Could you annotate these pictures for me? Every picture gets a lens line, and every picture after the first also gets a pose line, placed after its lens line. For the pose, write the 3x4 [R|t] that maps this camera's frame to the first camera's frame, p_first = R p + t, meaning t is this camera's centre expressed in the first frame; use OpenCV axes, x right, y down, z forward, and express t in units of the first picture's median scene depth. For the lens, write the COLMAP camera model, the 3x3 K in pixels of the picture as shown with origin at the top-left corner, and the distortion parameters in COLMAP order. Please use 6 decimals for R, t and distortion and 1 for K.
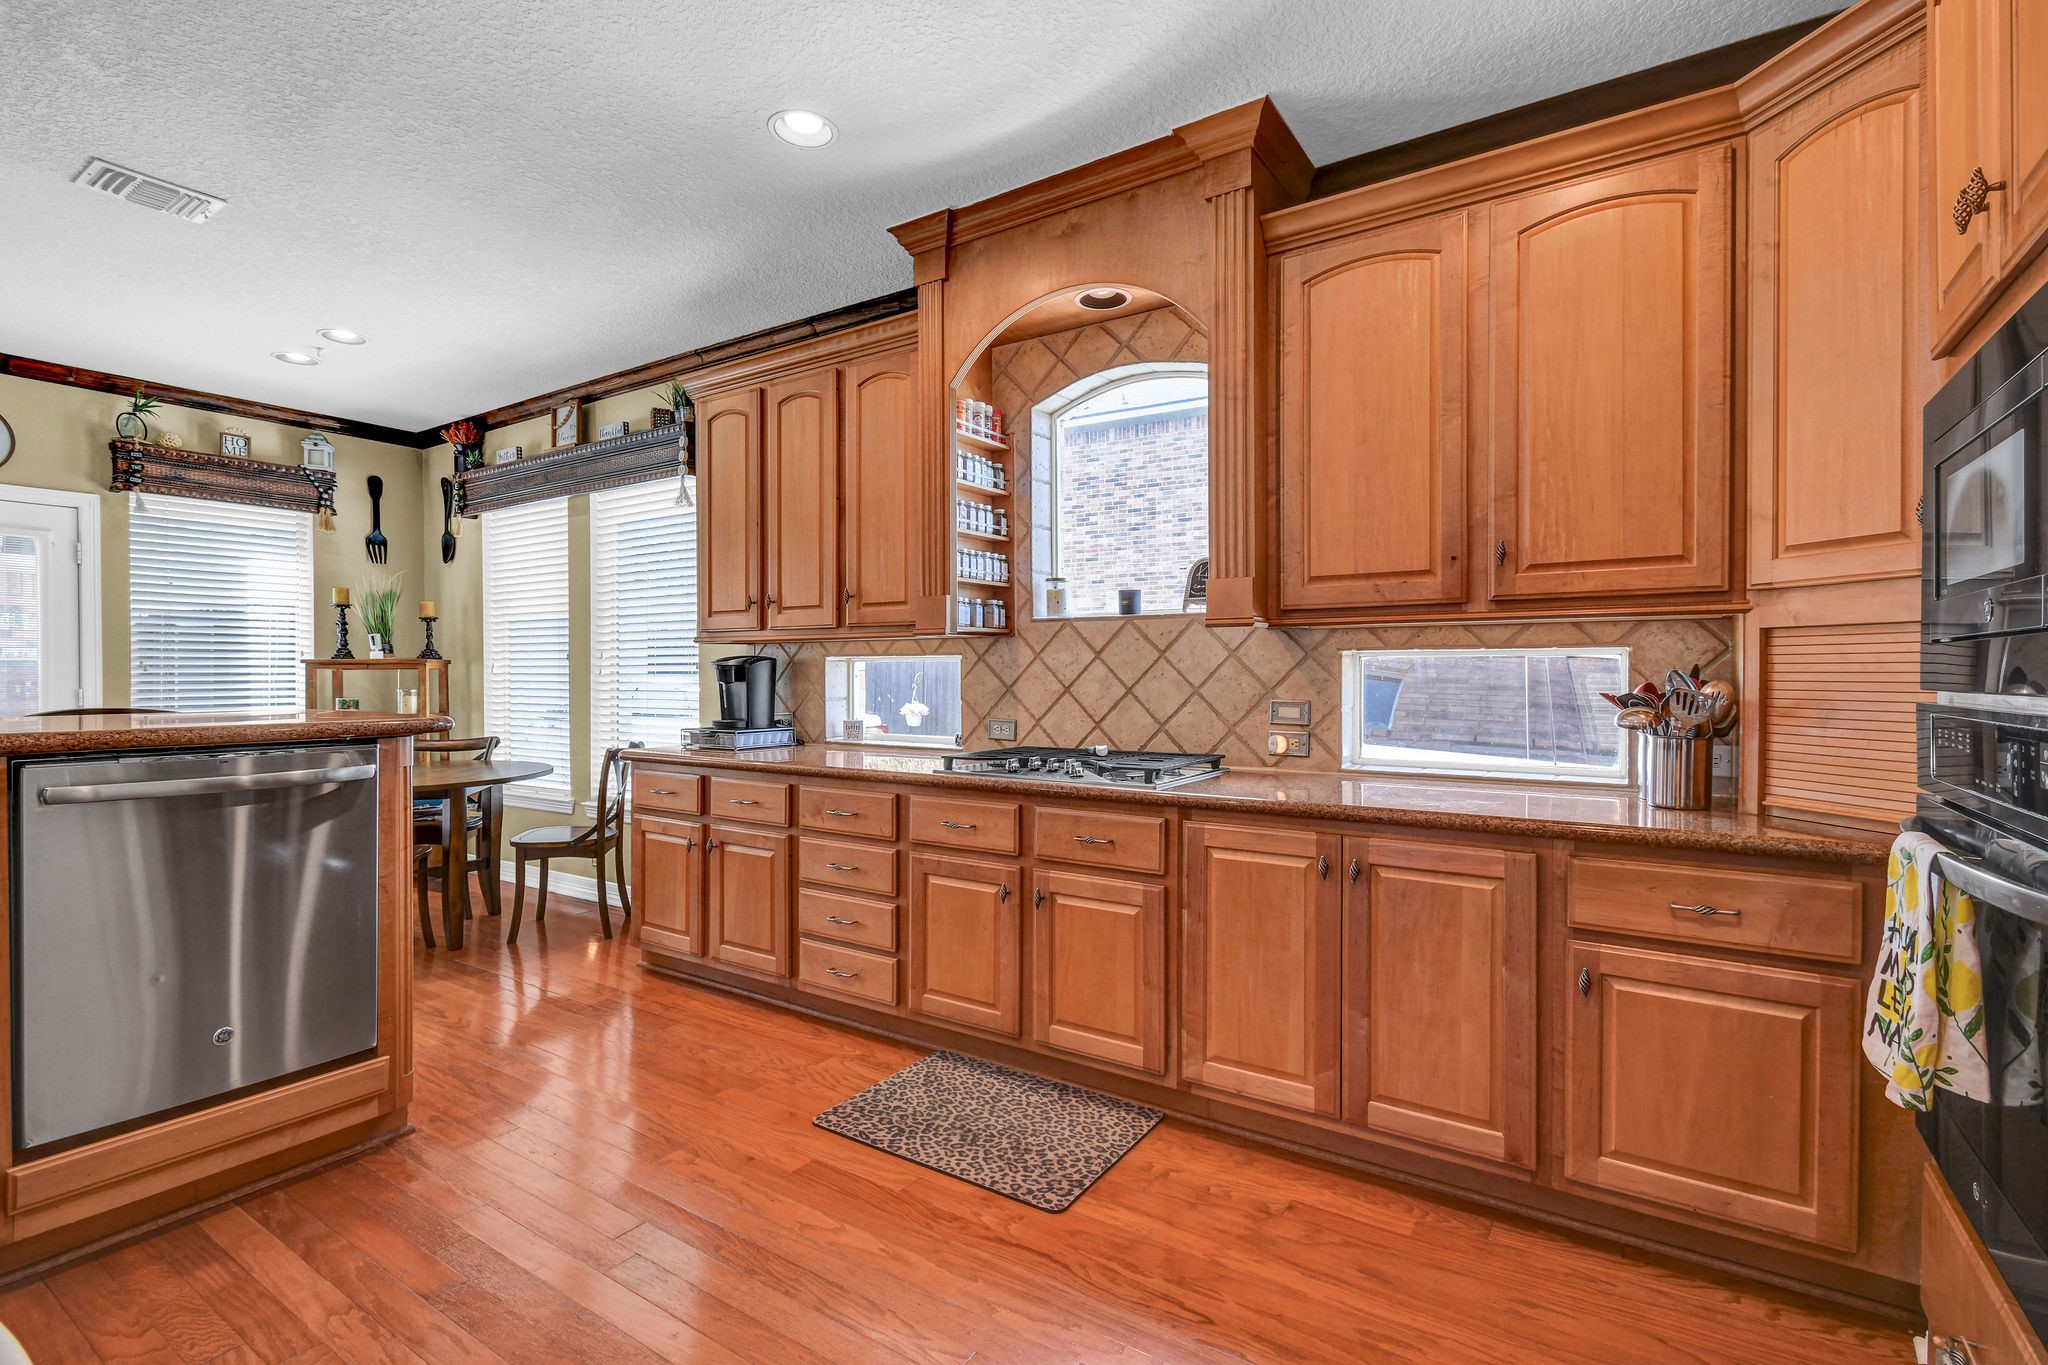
lens RADIAL K [[909.3, 0, 1027.1], [0, 909.3, 689.7], [0, 0, 1]] dist [0.010231, -0.003934]
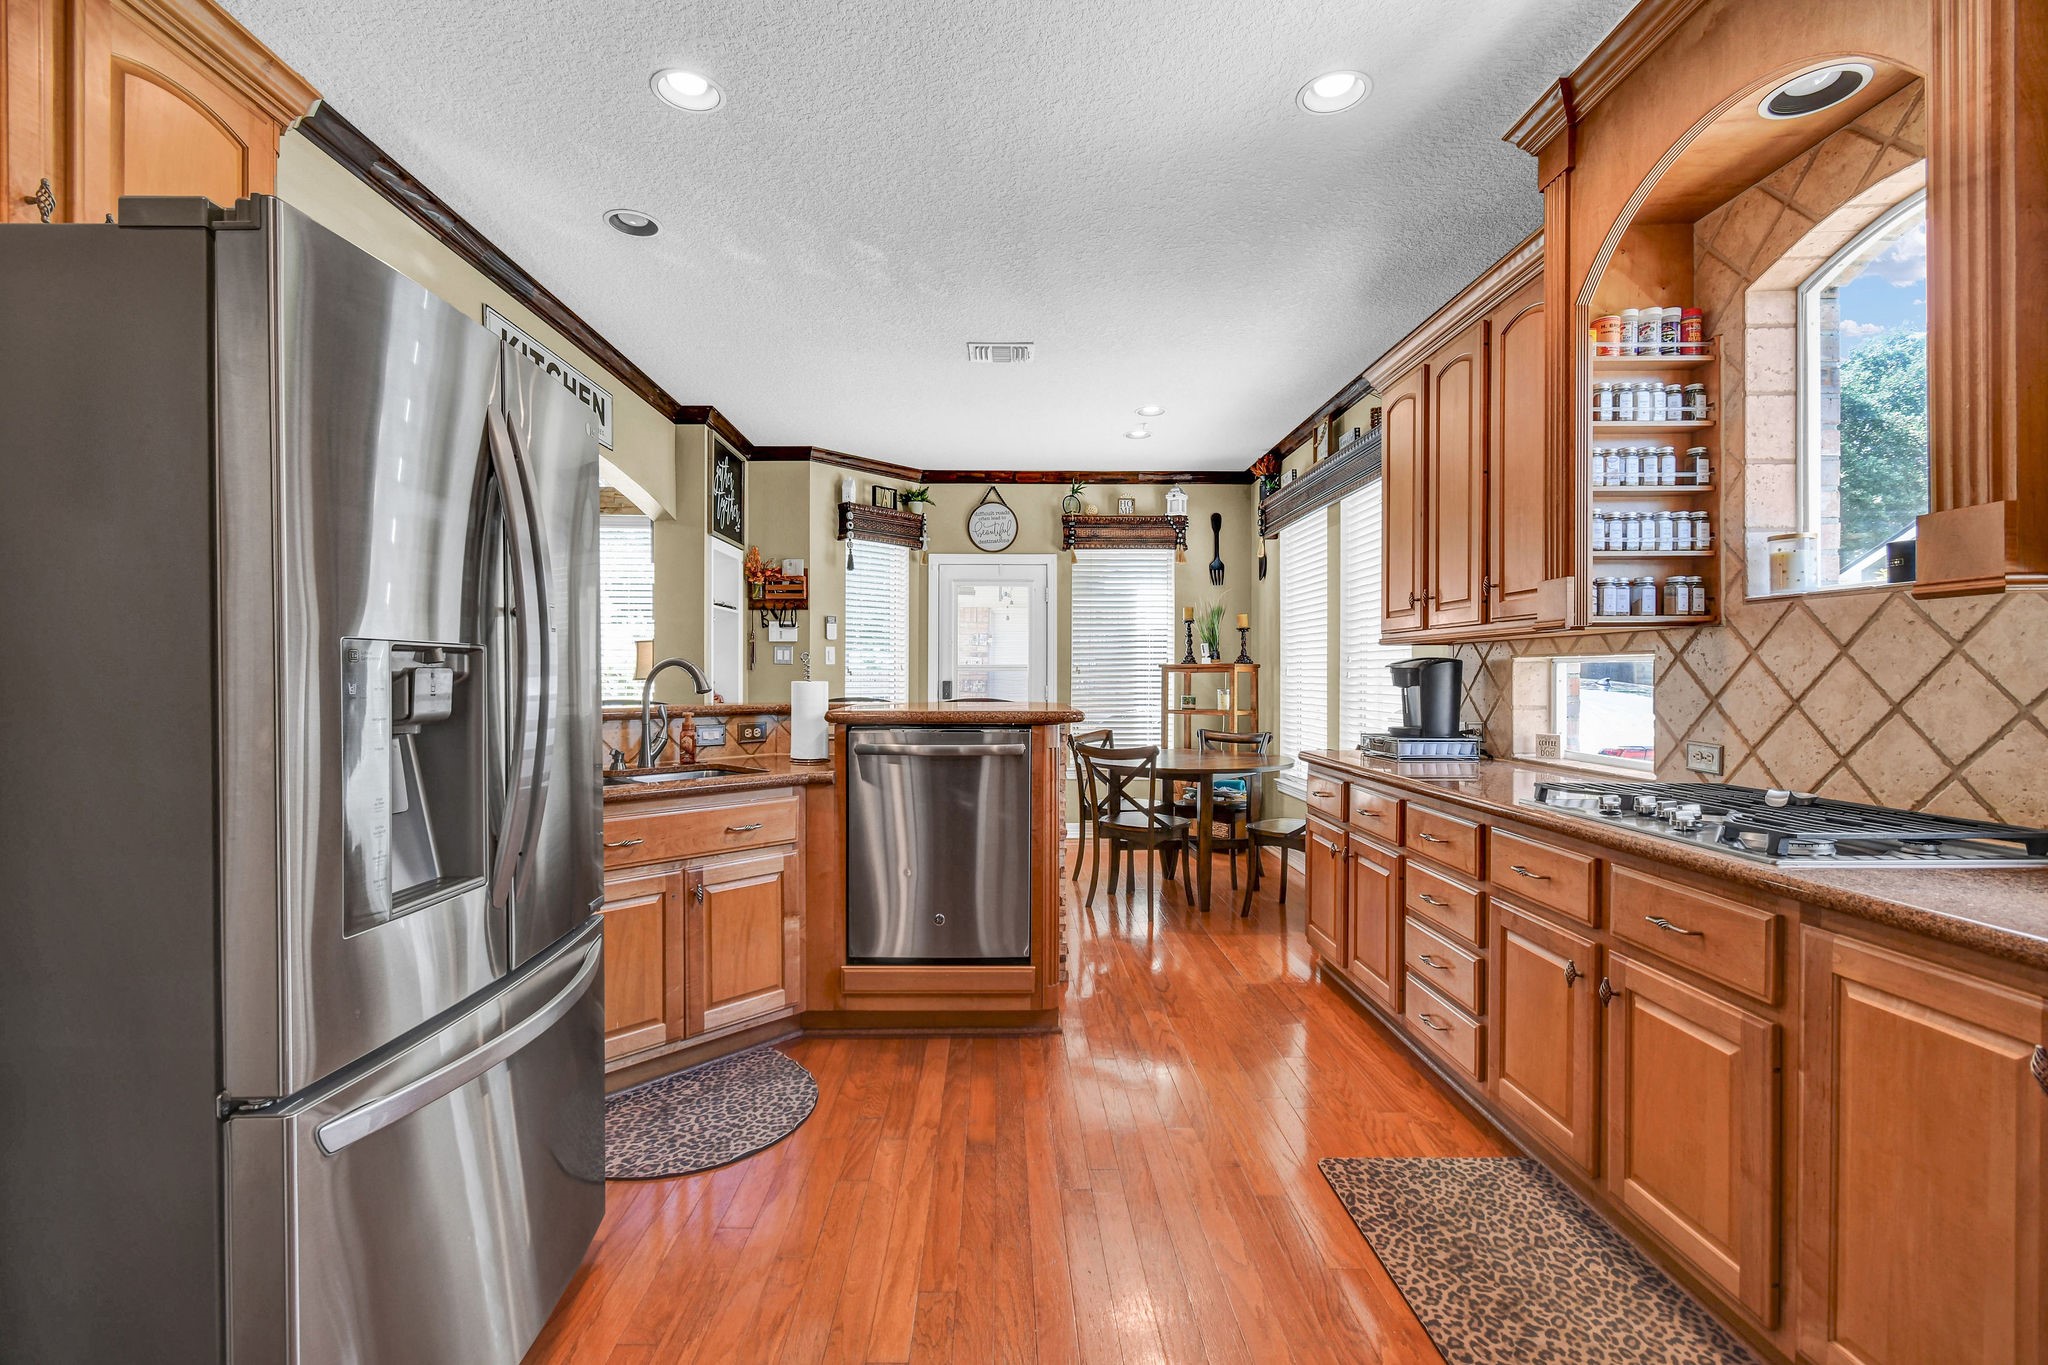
lens RADIAL K [[909.3, 0, 995.5], [0, 909.3, 685.8], [0, 0, 1]] dist [0.010231, -0.003934]
pose [[0.572537, 0.012745, -0.819780, 0.246822], [-0.018878, 0.999819, 0.002360, -0.003597], [0.819662, 0.014125, 0.572673, 0.145055]]
